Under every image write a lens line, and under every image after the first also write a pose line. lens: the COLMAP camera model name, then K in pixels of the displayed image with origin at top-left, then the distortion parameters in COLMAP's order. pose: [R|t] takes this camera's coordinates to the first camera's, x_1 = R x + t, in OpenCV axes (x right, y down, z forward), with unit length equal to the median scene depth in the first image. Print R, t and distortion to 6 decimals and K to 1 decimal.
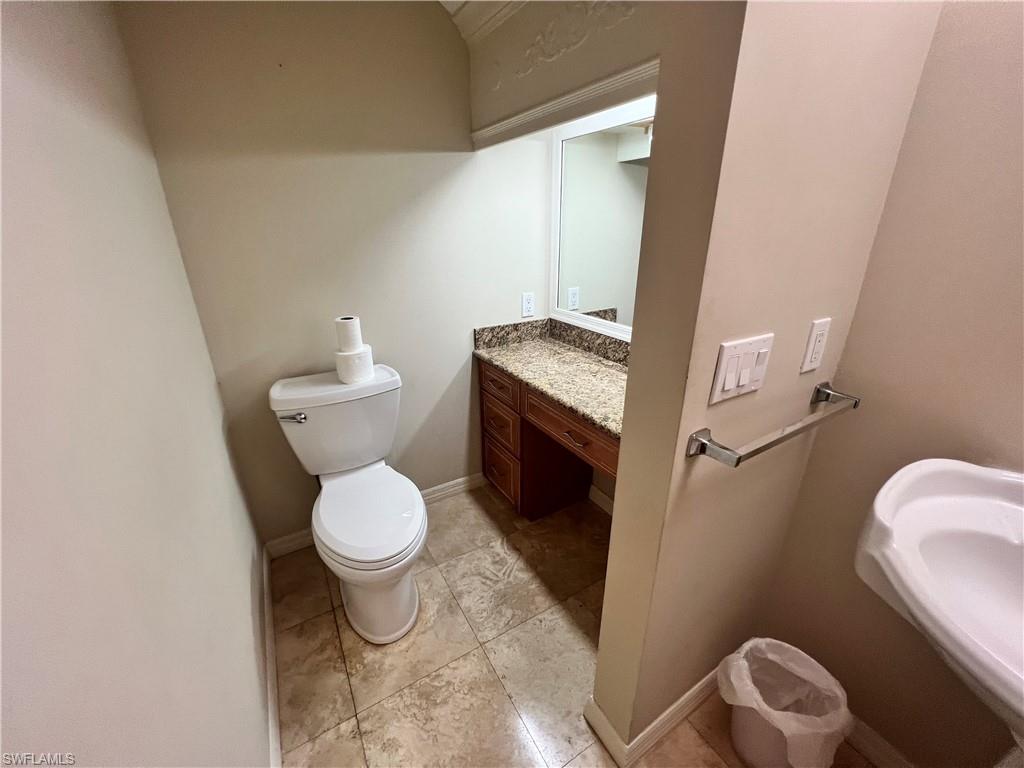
lens RADIAL K [[410.2, 0, 510.7], [0, 410.2, 382.9], [0, 0, 1]] dist [-0.000862, 0.000136]
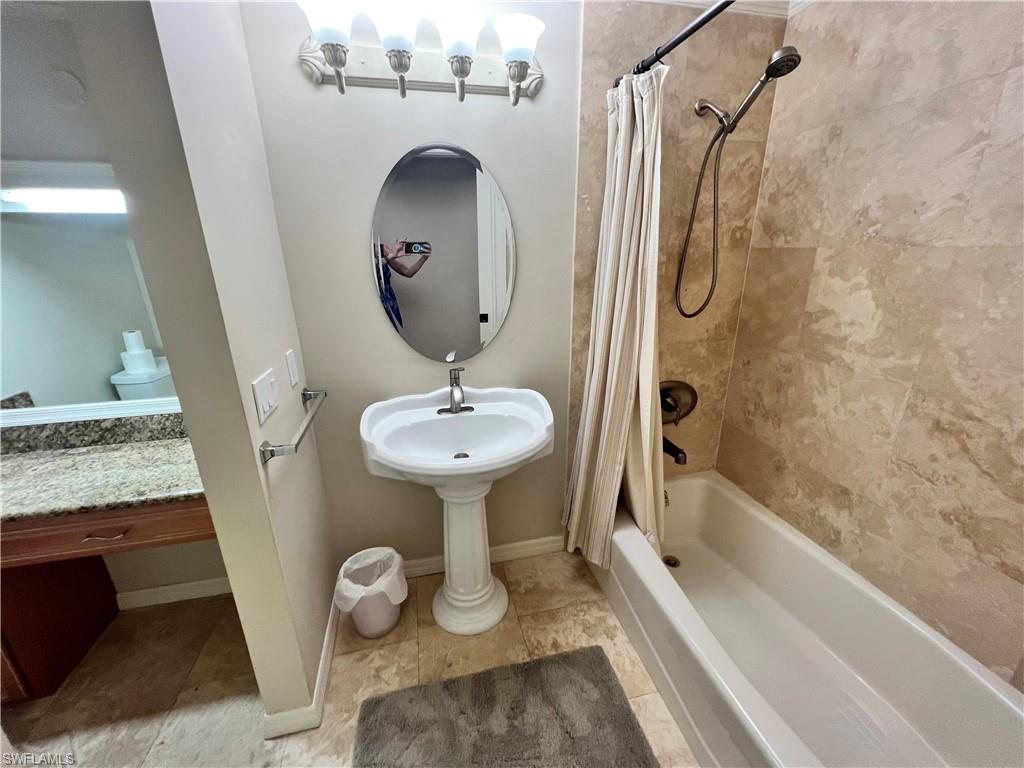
lens RADIAL K [[410.2, 0, 510.7], [0, 410.2, 382.9], [0, 0, 1]] dist [-0.000862, 0.000136]
pose [[0.299296, -0.298214, 0.906361, -0.290787], [0.354859, 0.916557, 0.184388, -0.020833], [-0.885718, 0.266444, 0.380146, -0.209664]]
